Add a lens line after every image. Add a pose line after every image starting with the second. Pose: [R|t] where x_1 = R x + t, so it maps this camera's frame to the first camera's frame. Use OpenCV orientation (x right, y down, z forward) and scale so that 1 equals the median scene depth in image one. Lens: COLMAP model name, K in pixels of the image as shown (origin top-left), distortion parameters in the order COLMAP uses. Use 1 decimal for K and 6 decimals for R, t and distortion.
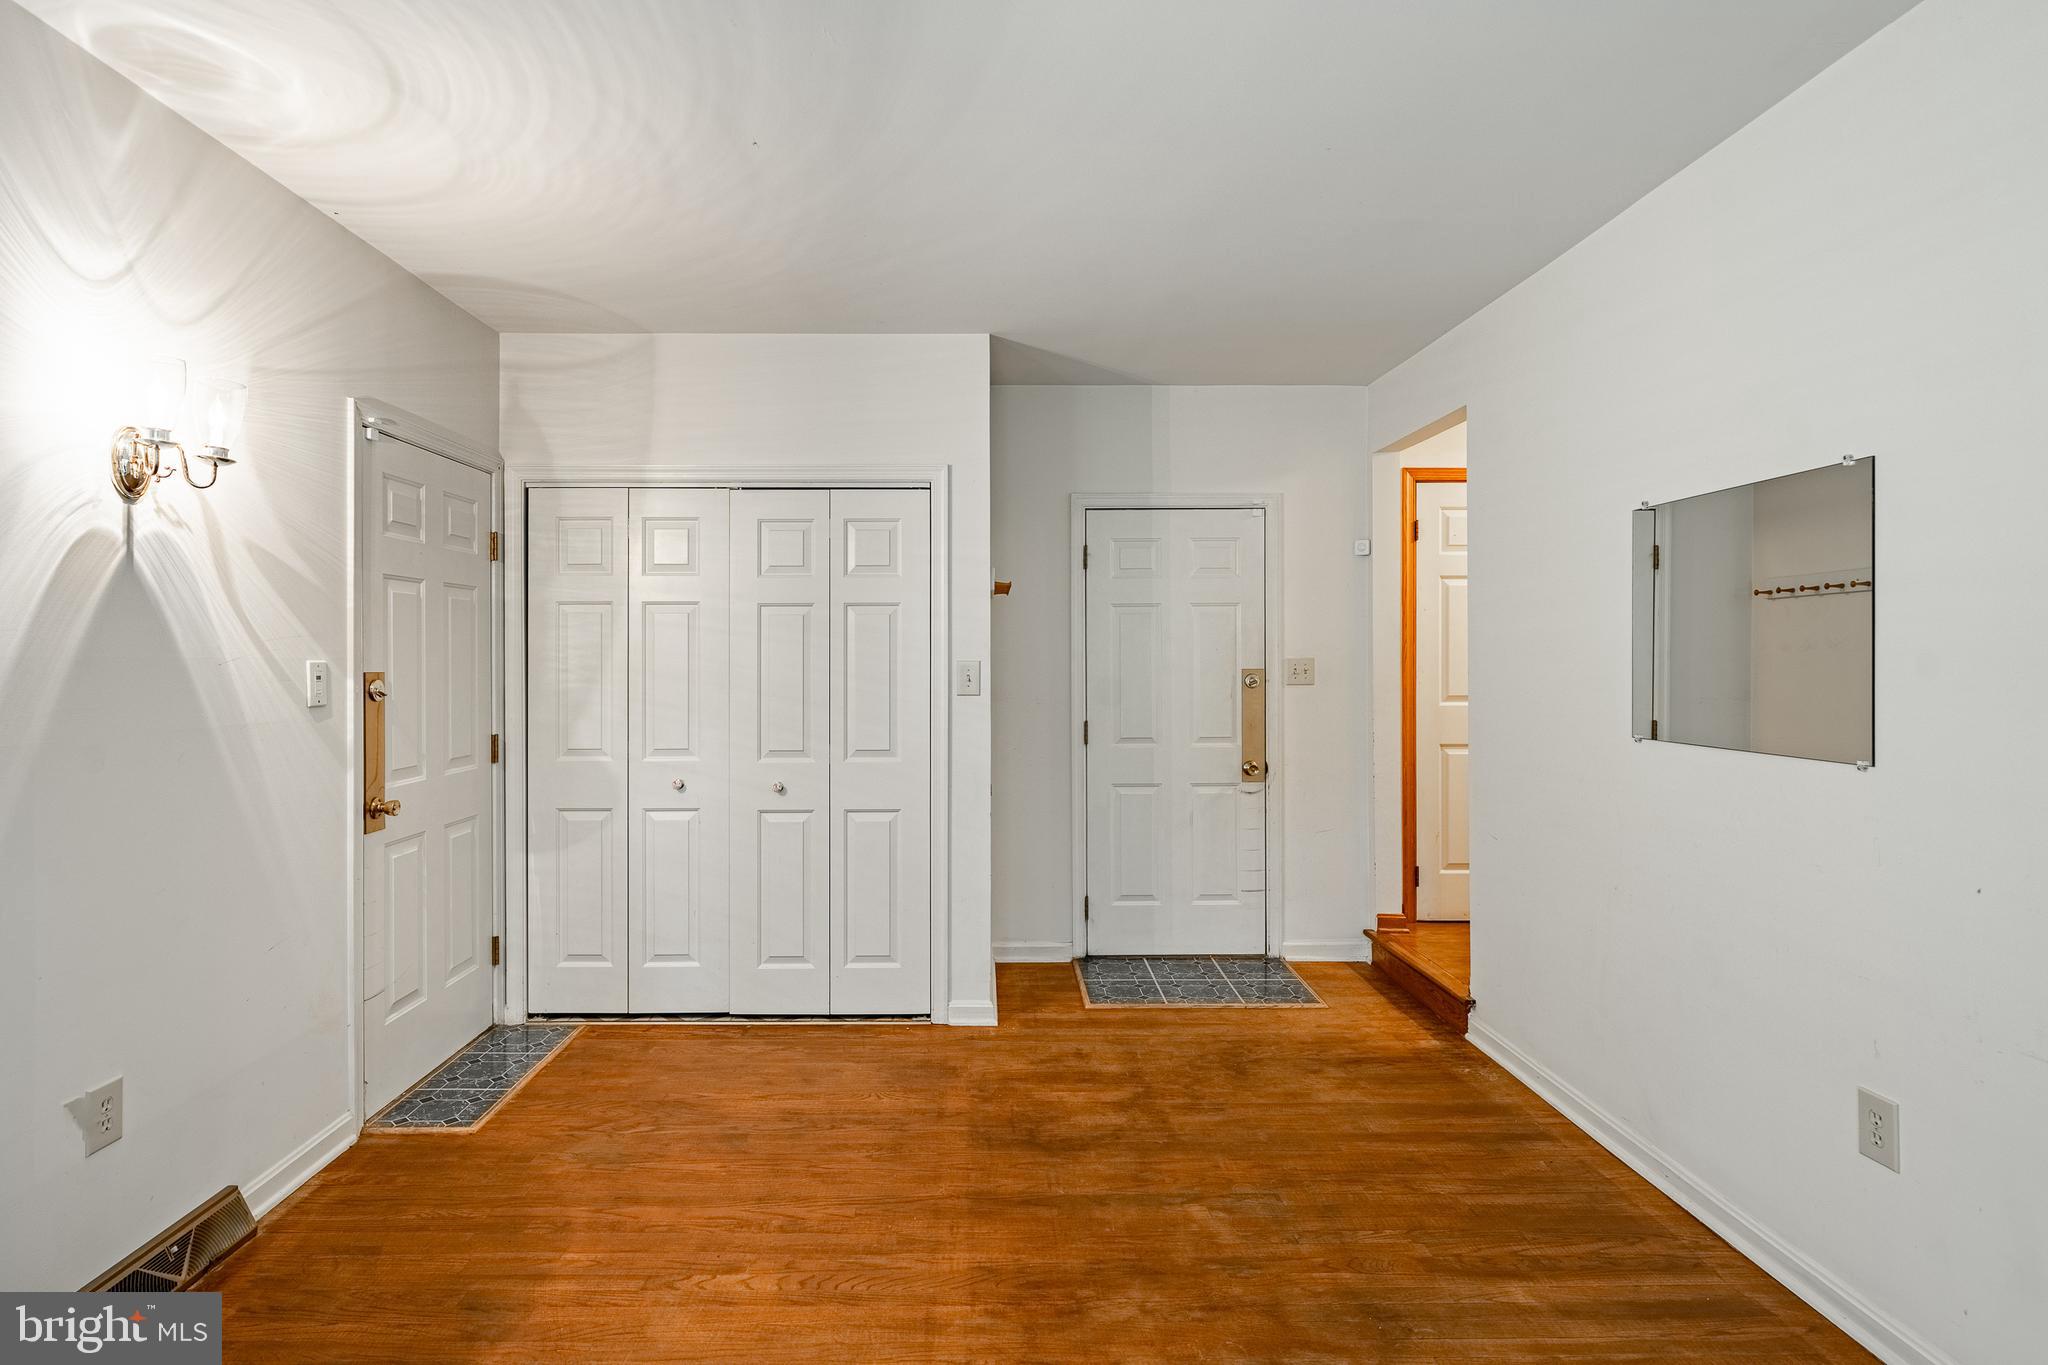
lens RADIAL K [[1038.3, 0, 979.2], [0, 1038.3, 657.8], [0, 0, 1]] dist [0.002317, -0.001567]
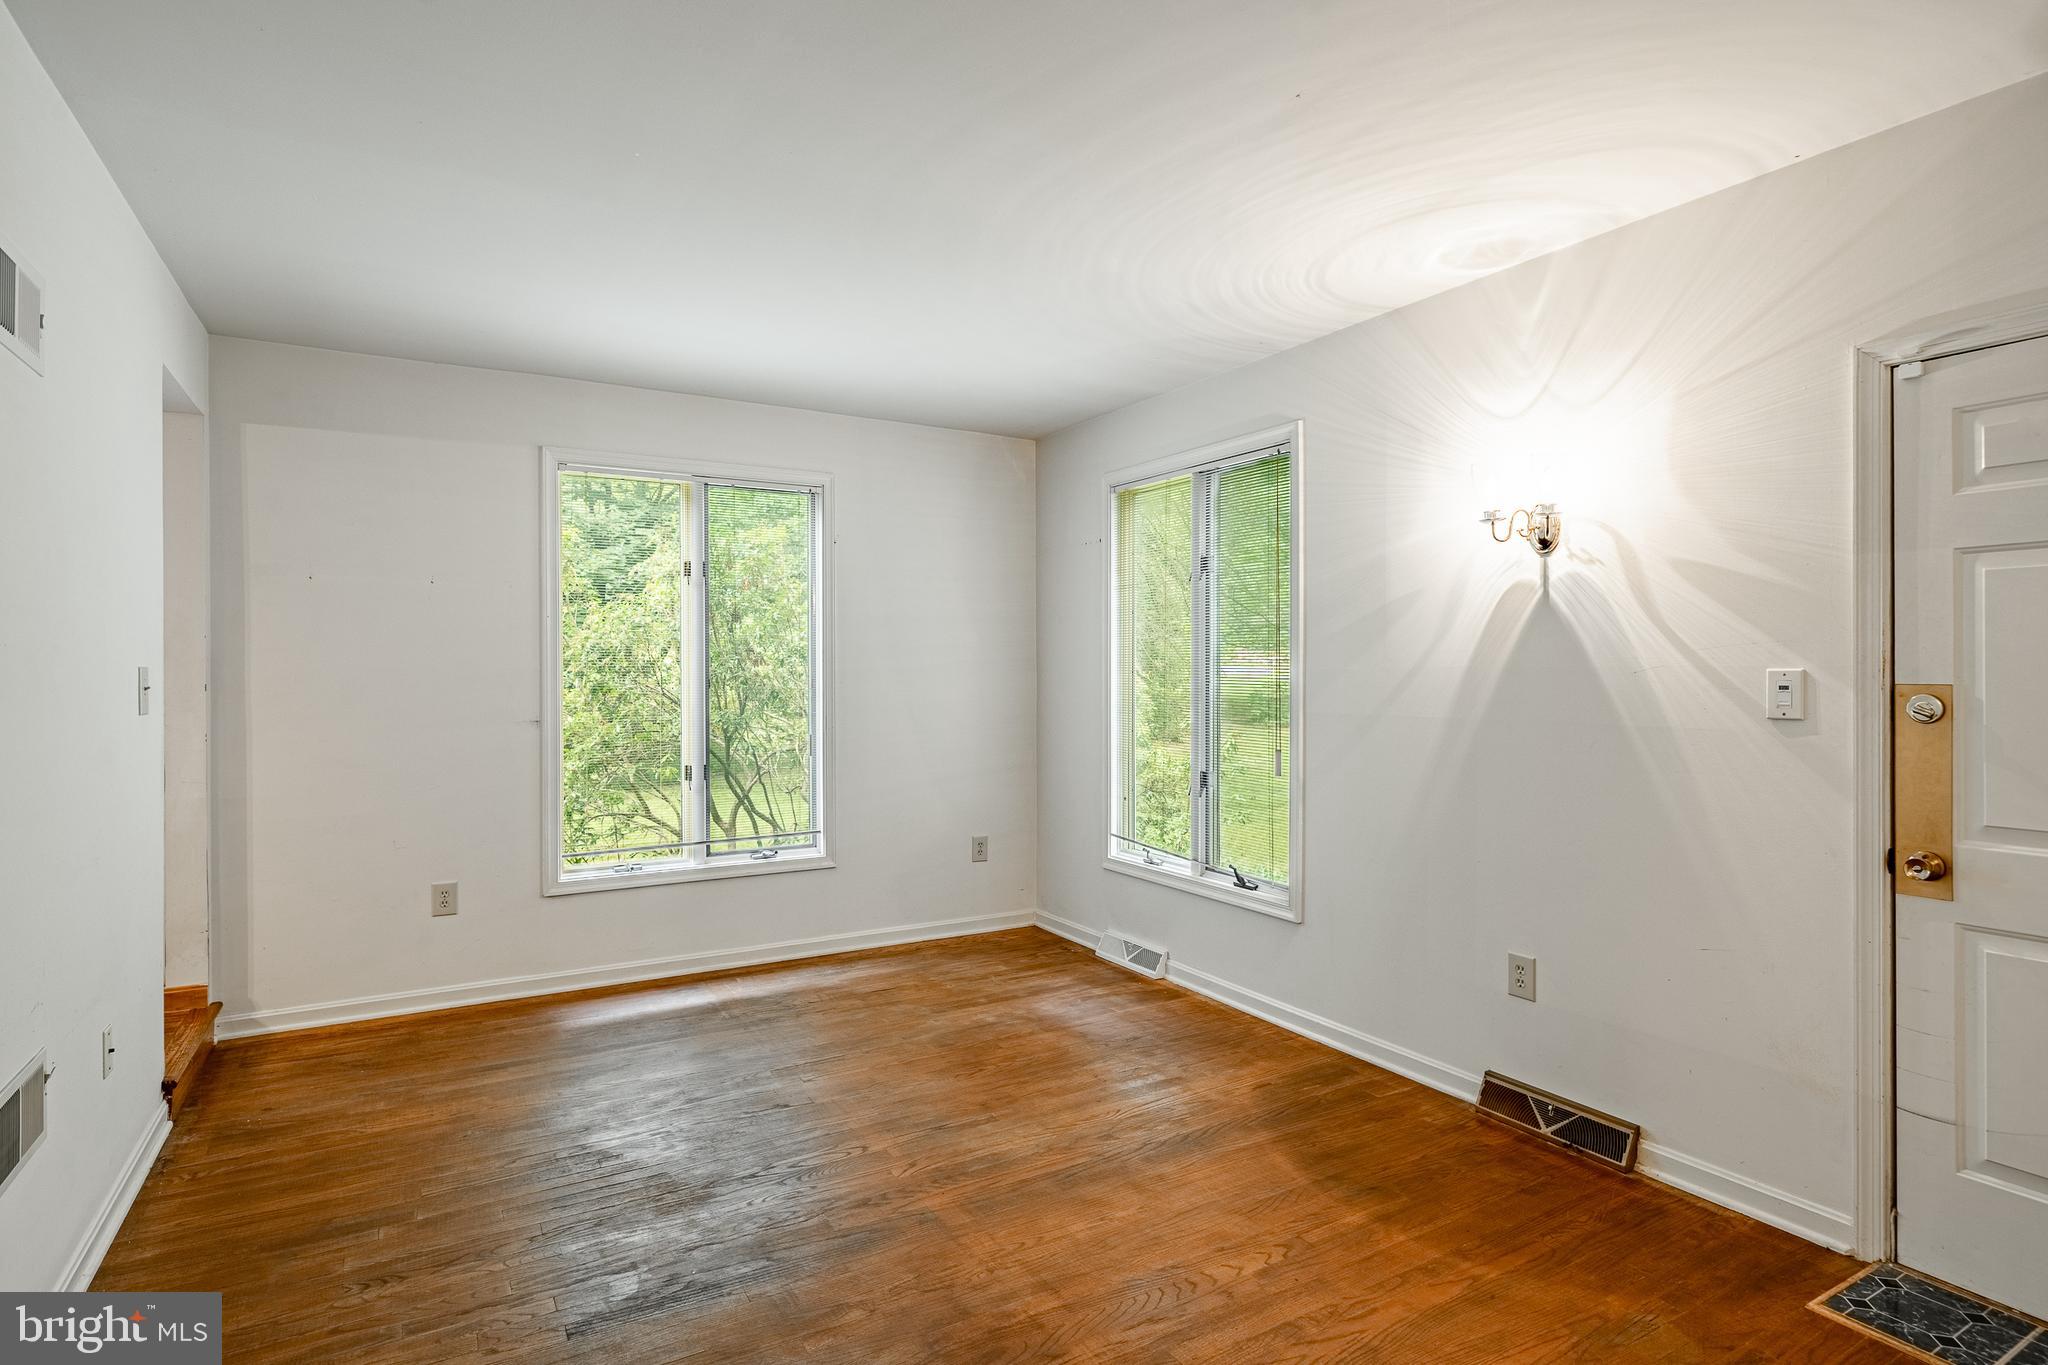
lens RADIAL K [[1038.3, 0, 1018.1], [0, 1038.3, 678.5], [0, 0, 1]] dist [0.002317, -0.001567]
pose [[-0.861265, 0.006456, -0.508115, 0.475806], [0.003508, 0.999971, 0.006759, 0.003050], [0.508144, 0.004039, -0.861262, 1.736399]]
